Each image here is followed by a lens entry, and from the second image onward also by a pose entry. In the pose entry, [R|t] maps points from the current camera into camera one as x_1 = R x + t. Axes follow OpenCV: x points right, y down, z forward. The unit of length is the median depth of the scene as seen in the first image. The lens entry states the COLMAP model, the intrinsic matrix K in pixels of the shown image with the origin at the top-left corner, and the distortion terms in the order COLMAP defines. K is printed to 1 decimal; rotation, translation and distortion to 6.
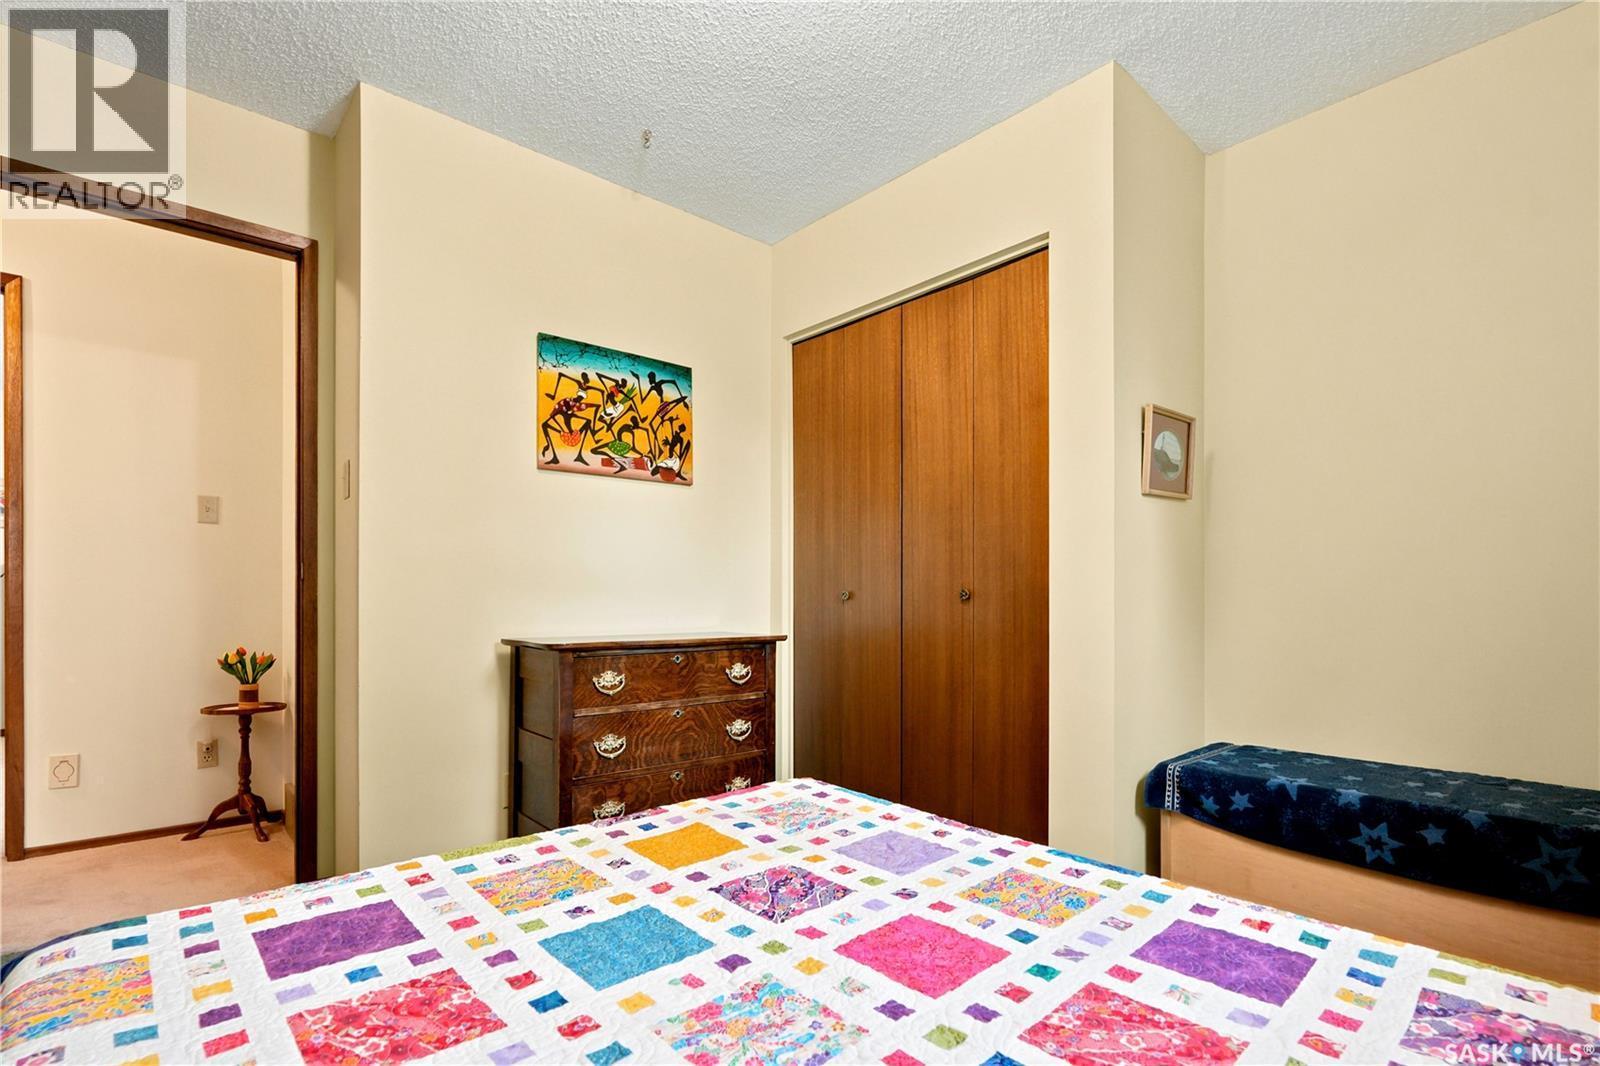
lens RADIAL K [[770.6, 0, 804.9], [0, 770.6, 575.9], [0, 0, 1]] dist [-0.000327, -0.000413]
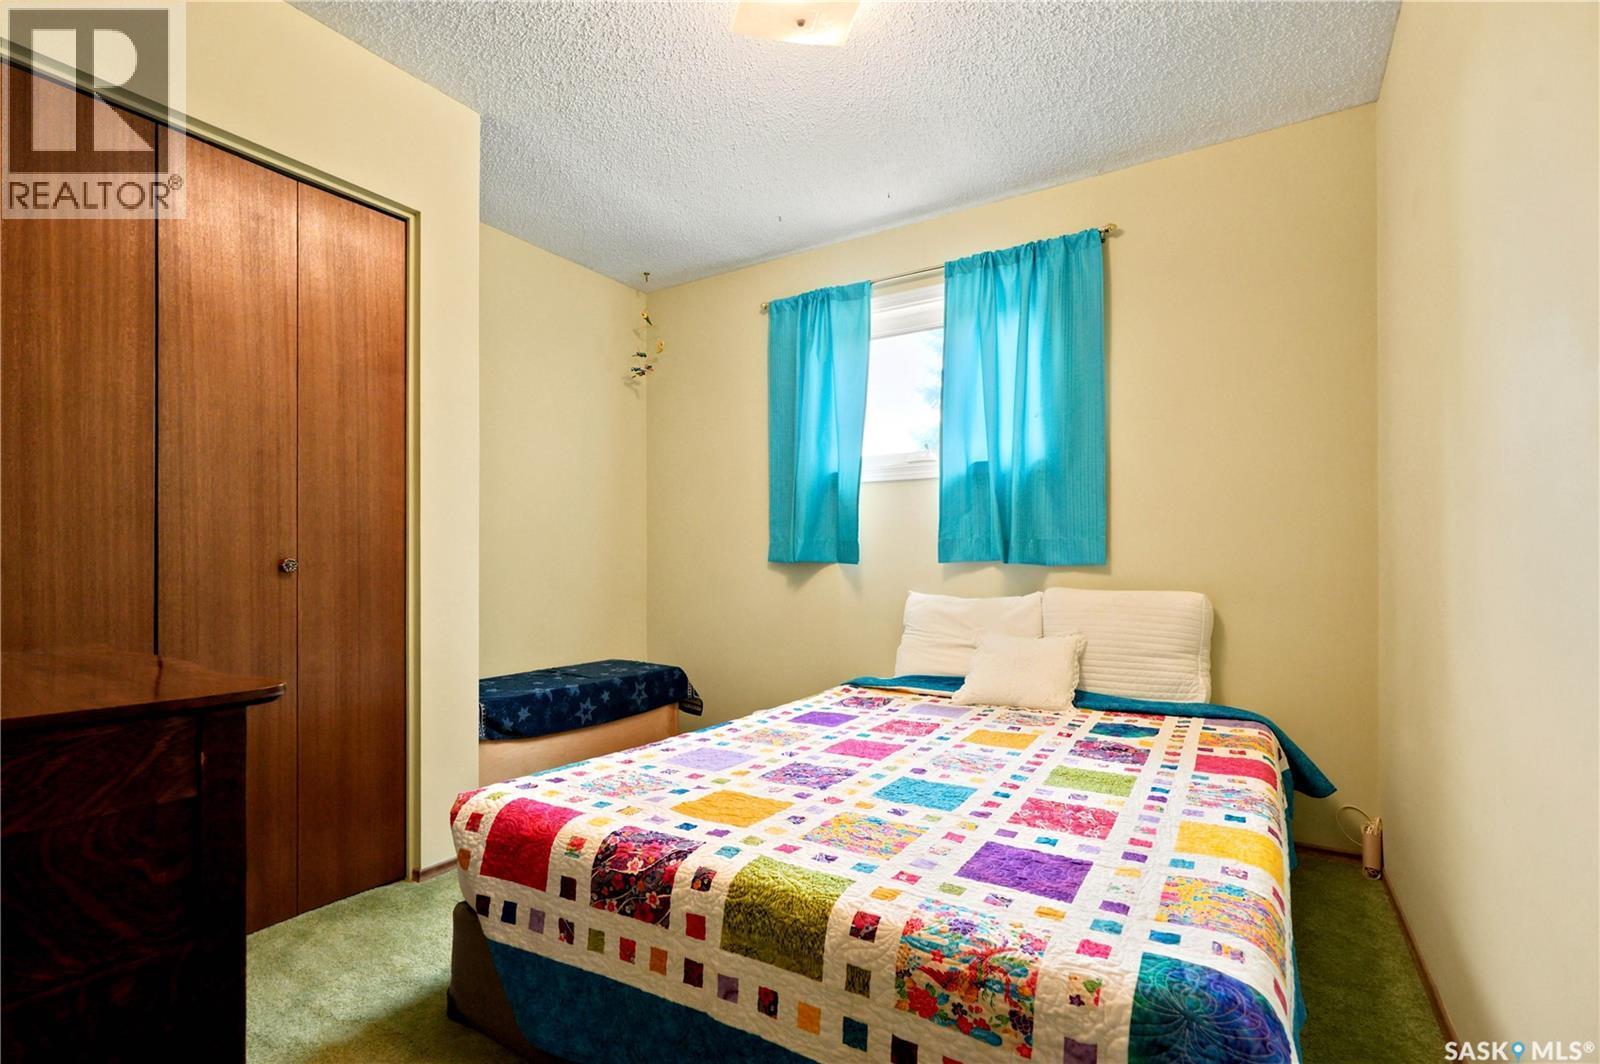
lens RADIAL K [[730.2, 0, 800.0], [0, 730.2, 532.0], [0, 0, 1]] dist [0.001441, 0.000060]
pose [[-0.284395, 0.041041, 0.957828, -0.999519], [-0.031928, 0.998124, -0.052247, 0.017486], [-0.958176, -0.045440, -0.282551, 1.046322]]
